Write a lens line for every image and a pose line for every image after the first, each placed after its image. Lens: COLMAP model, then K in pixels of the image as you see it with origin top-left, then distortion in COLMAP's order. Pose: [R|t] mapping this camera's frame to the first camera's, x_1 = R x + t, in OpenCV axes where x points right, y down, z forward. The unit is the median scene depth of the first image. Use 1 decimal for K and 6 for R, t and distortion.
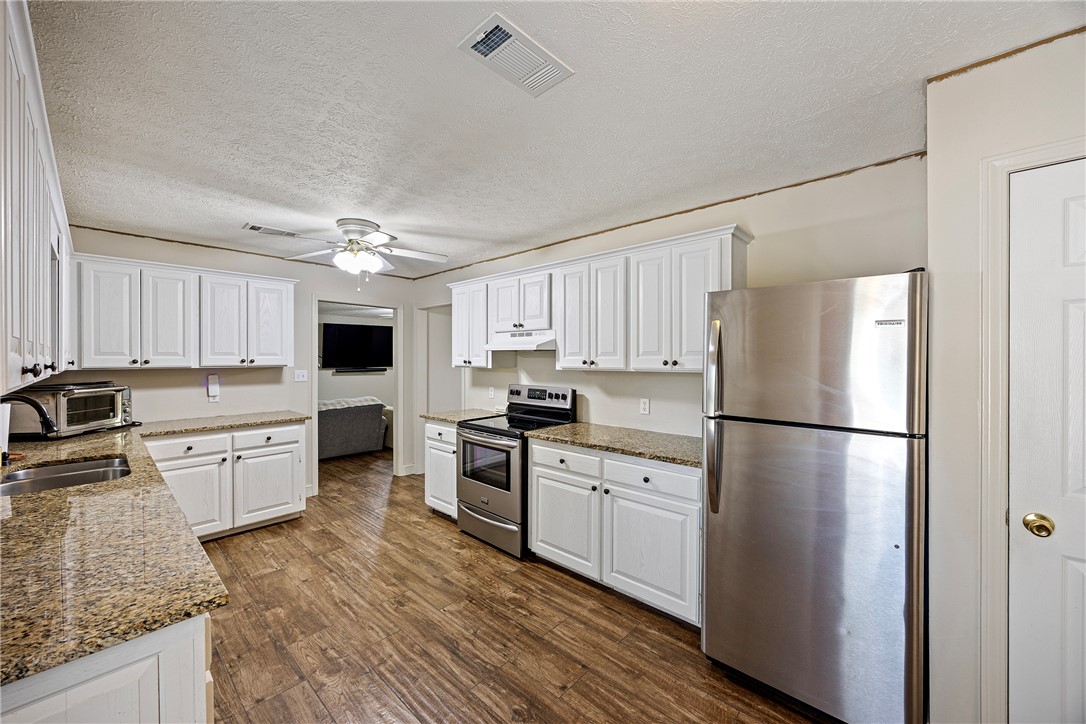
lens RADIAL K [[416.4, 0, 548.6], [0, 416.4, 359.7], [0, 0, 1]] dist [-0.002303, 0.000563]
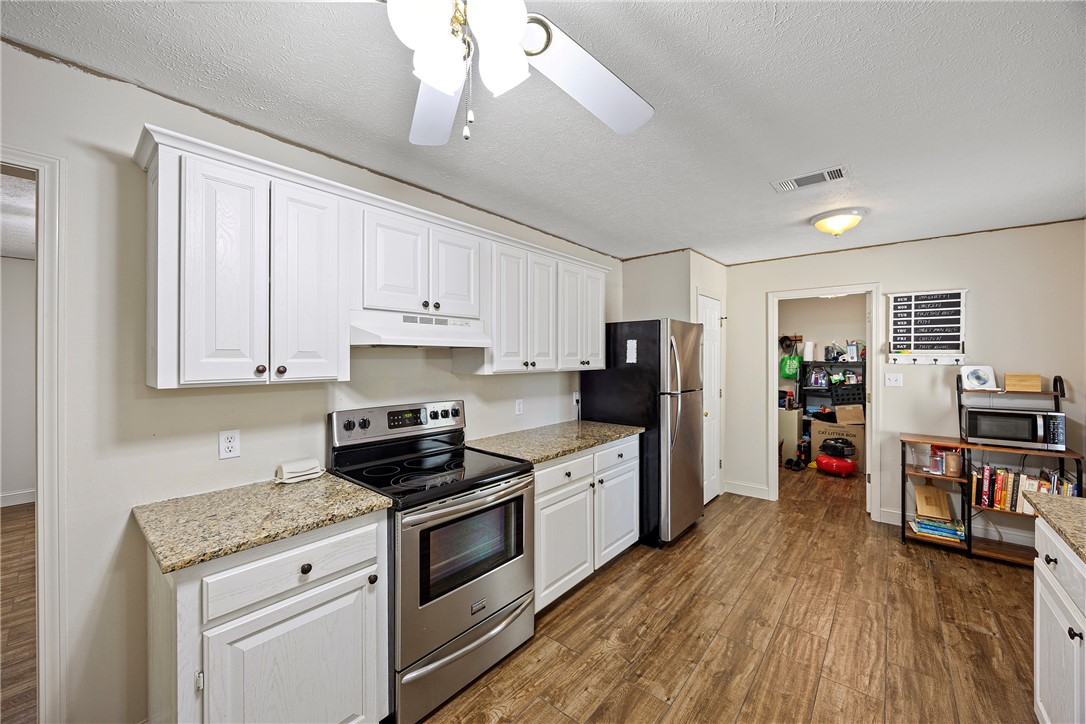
lens RADIAL K [[416.4, 0, 543.3], [0, 416.4, 355.4], [0, 0, 1]] dist [-0.002303, 0.000563]
pose [[-0.044124, 0.006311, 0.999006, -0.797632], [0.003588, 0.999975, -0.006159, -0.006036], [-0.999020, 0.003313, -0.044145, 1.014055]]
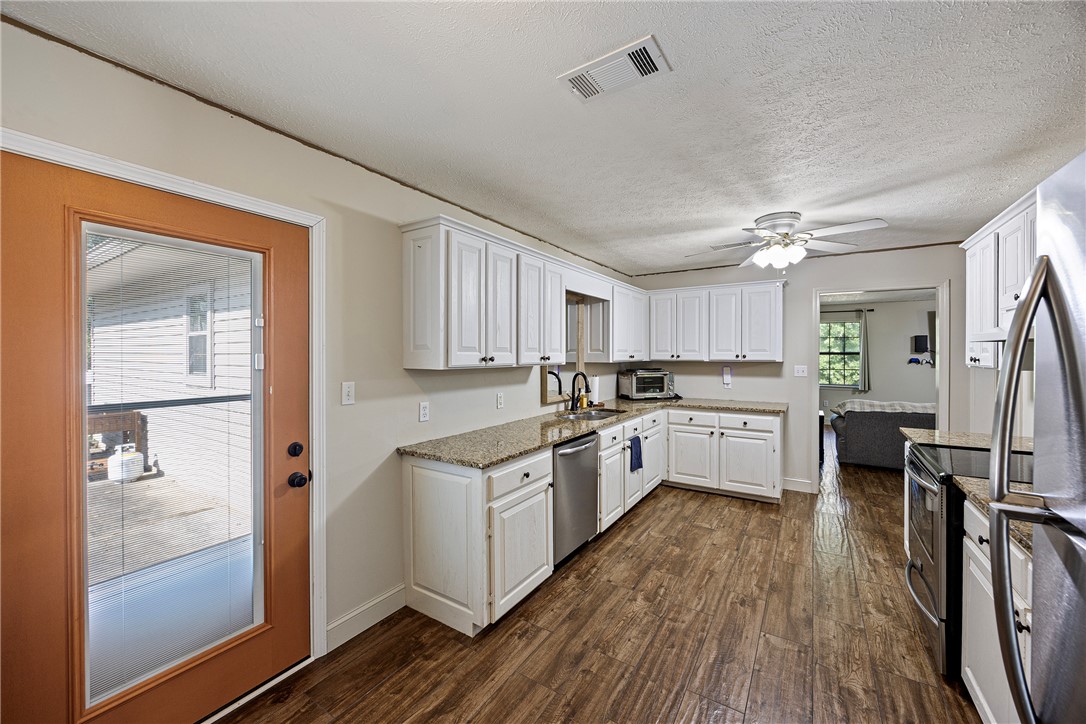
lens RADIAL K [[416.4, 0, 541.2], [0, 416.4, 356.6], [0, 0, 1]] dist [-0.002303, 0.000563]
pose [[0.156243, 0.006718, -0.987696, 0.449916], [-0.002041, 0.999977, 0.006478, -0.002862], [0.987716, 0.001004, 0.156254, 0.309546]]
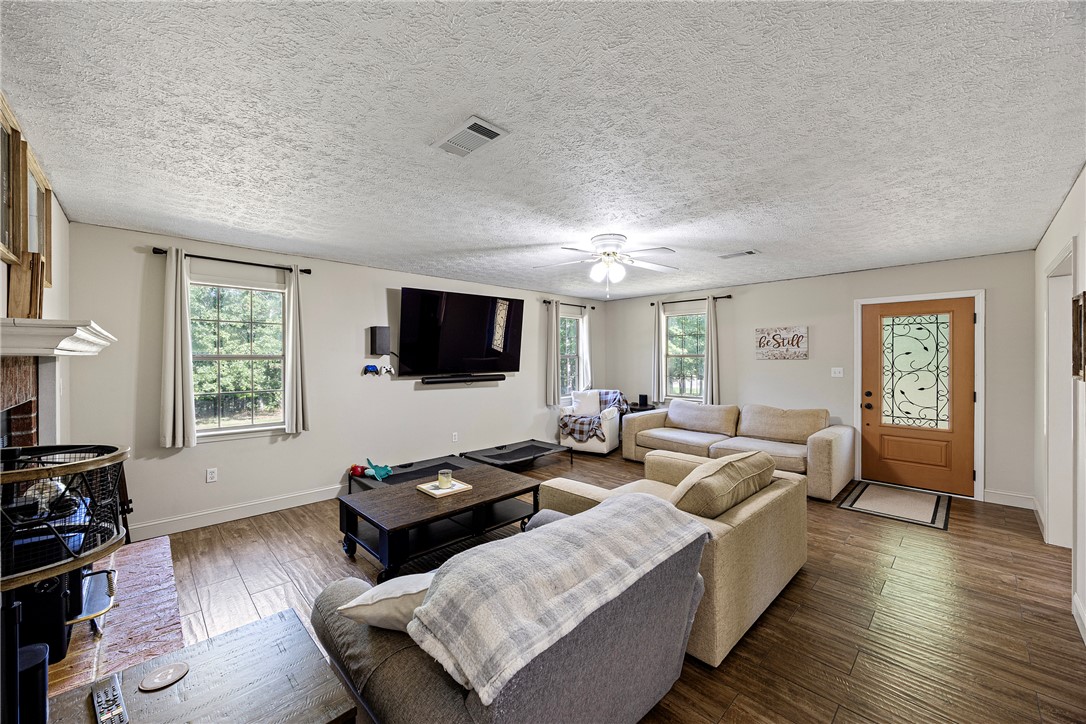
lens RADIAL K [[416.4, 0, 541.3], [0, 416.4, 356.1], [0, 0, 1]] dist [-0.002303, 0.000563]
pose [[0.998303, 0.000784, -0.058223, -1.045967], [-0.001059, 0.999988, -0.004698, -0.006259], [0.058219, 0.004752, 0.998293, 1.541472]]
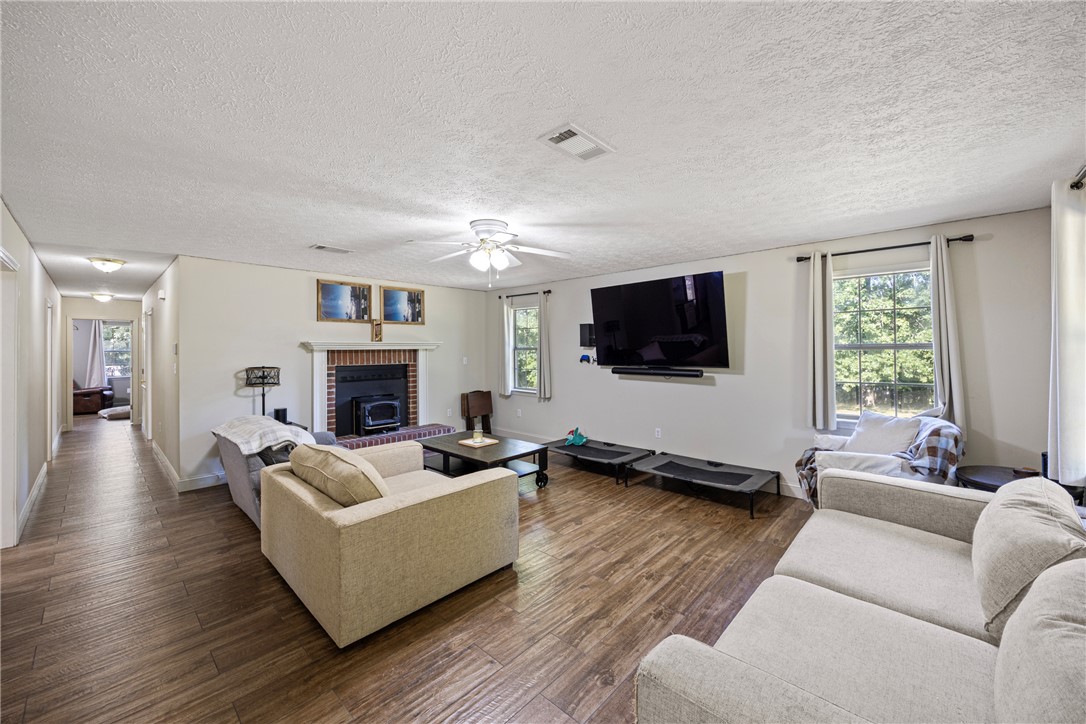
lens RADIAL K [[416.4, 0, 549.7], [0, 416.4, 342.8], [0, 0, 1]] dist [-0.002303, 0.000563]
pose [[0.001802, -0.010416, -0.999944, 0.163513], [0.002142, 0.999944, -0.010412, -0.015877], [0.999996, -0.002124, 0.001824, 2.859580]]
